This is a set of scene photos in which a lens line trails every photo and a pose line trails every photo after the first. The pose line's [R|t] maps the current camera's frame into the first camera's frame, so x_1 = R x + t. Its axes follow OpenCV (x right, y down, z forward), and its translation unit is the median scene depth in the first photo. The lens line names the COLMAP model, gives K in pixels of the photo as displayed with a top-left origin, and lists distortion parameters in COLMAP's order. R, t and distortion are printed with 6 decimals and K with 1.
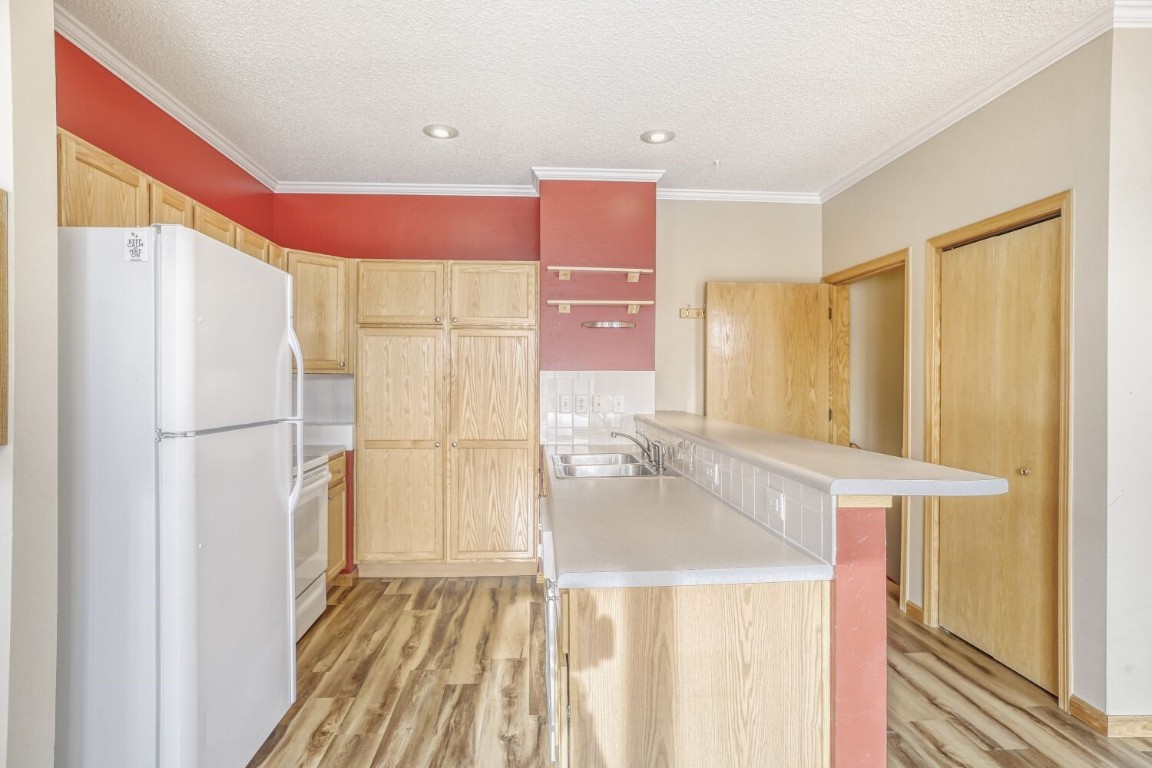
lens RADIAL K [[603.4, 0, 571.0], [0, 603.4, 376.7], [0, 0, 1]] dist [-0.007703, 0.000938]
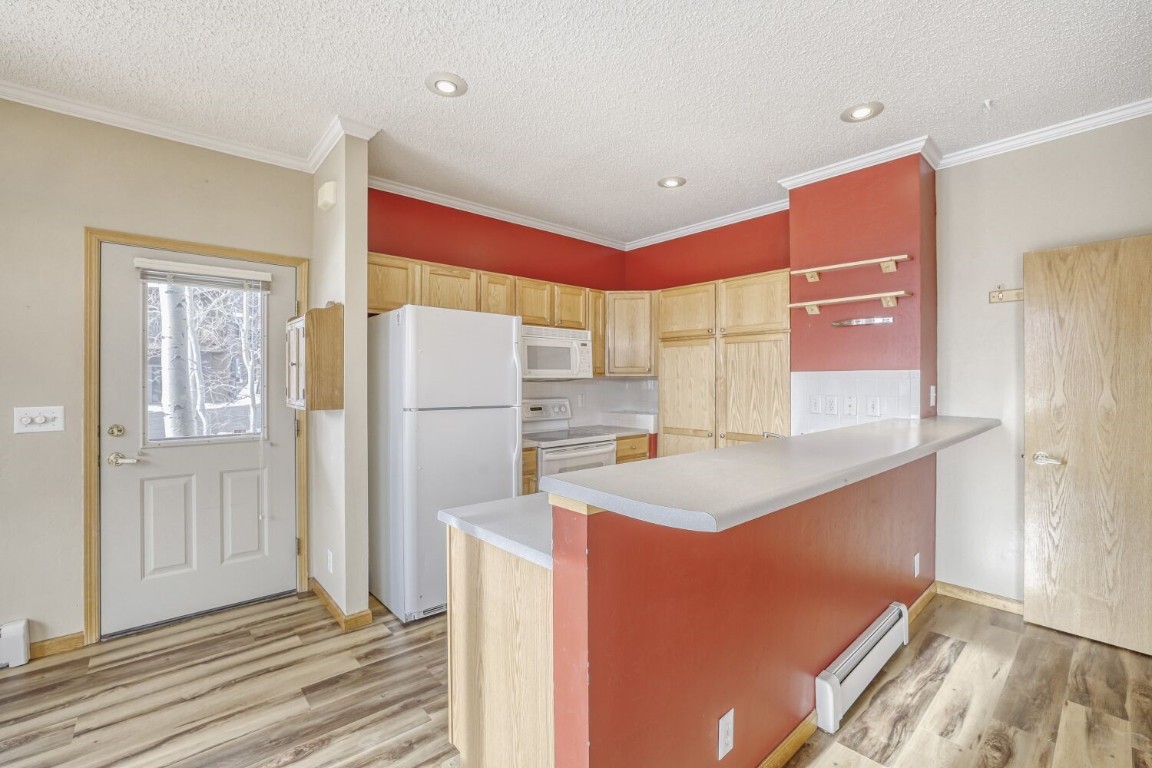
lens RADIAL K [[504.8, 0, 580.3], [0, 504.8, 378.2], [0, 0, 1]] dist [-0.019608, 0.006112]
pose [[0.615968, -0.007268, -0.787738, 0.412830], [0.008727, 0.999959, -0.002402, -0.000041], [0.787723, -0.005395, 0.616006, 0.174509]]
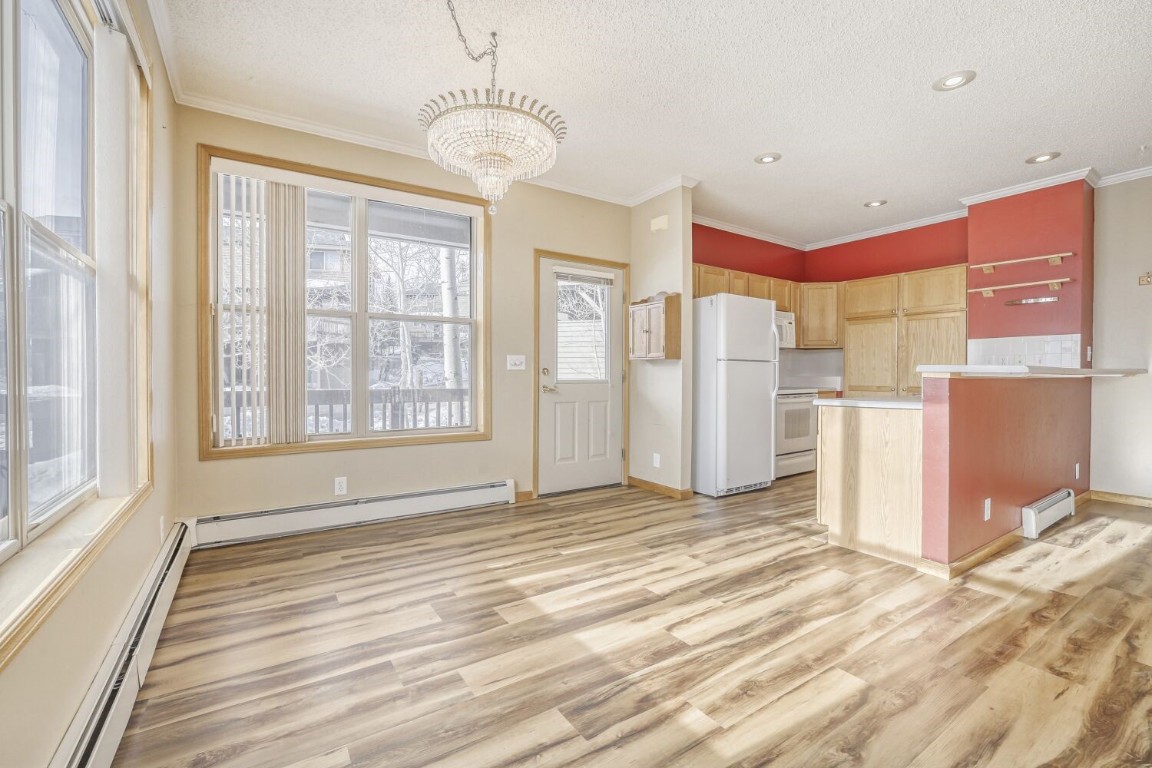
lens RADIAL K [[504.8, 0, 579.2], [0, 504.8, 380.7], [0, 0, 1]] dist [-0.019608, 0.006112]
pose [[0.511185, 0.007349, -0.859439, 0.497553], [0.005302, 0.999917, 0.011704, 0.069012], [0.859454, -0.010540, 0.511104, -0.398723]]
